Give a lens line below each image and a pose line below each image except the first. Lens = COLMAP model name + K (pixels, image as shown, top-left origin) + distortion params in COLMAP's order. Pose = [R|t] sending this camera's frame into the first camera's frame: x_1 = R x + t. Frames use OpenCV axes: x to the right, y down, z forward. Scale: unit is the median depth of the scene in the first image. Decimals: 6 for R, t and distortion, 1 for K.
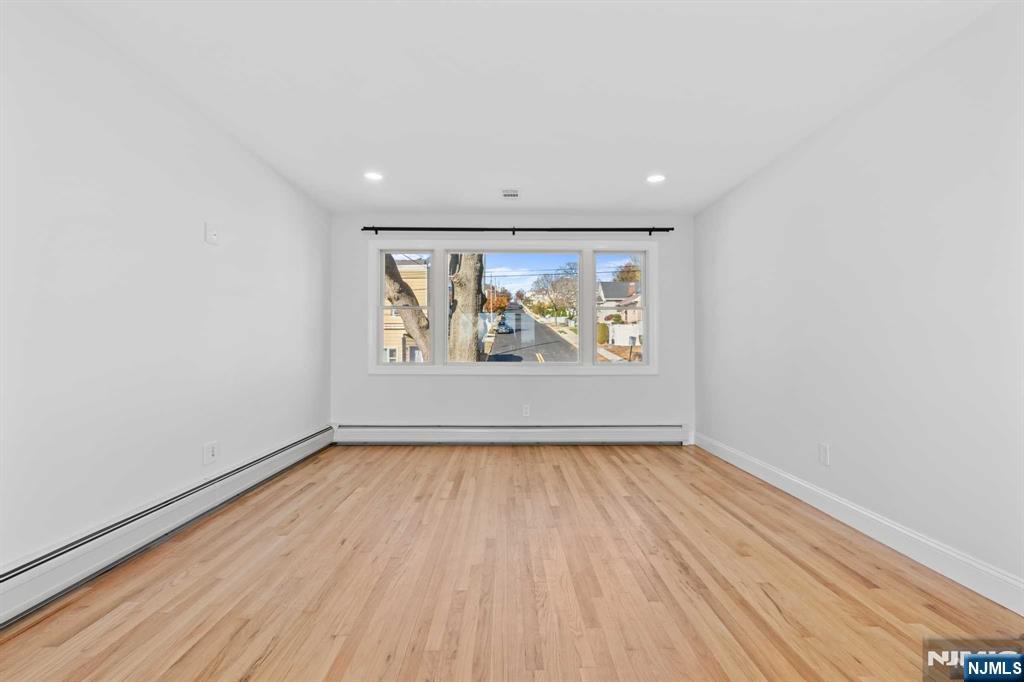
lens RADIAL K [[472.0, 0, 509.9], [0, 472.0, 345.7], [0, 0, 1]] dist [-0.002036, 0.000617]
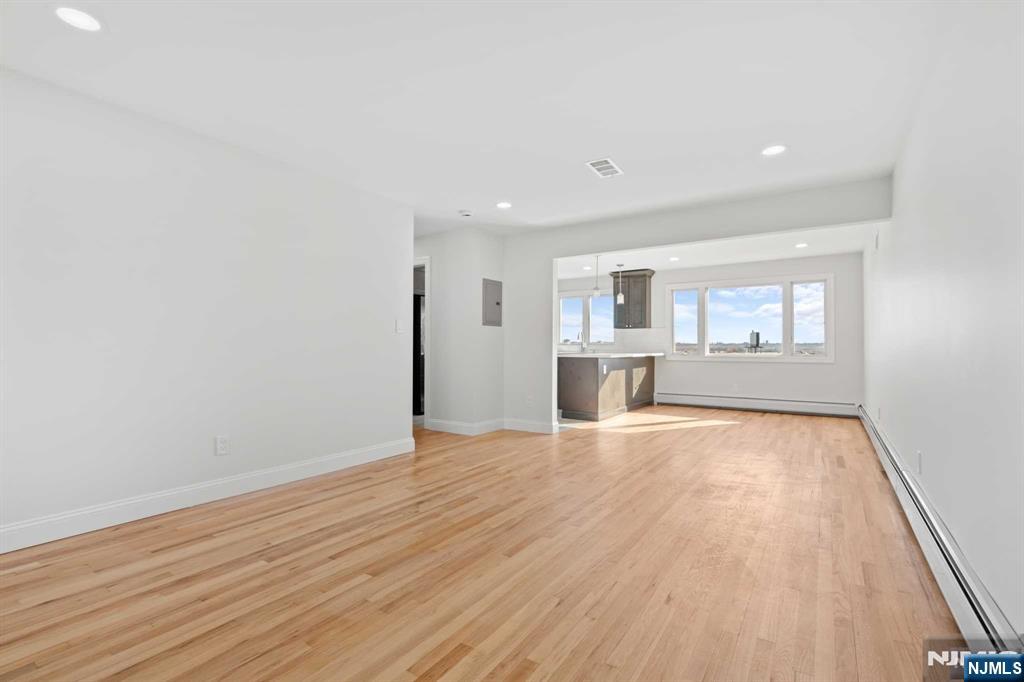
lens RADIAL K [[472.0, 0, 509.9], [0, 472.0, 345.7], [0, 0, 1]] dist [-0.002036, 0.000617]
pose [[-0.825740, -0.001103, 0.564050, -0.506294], [-0.004609, 0.999978, -0.004792, 0.003226], [-0.564033, -0.006557, -0.825726, 1.577766]]
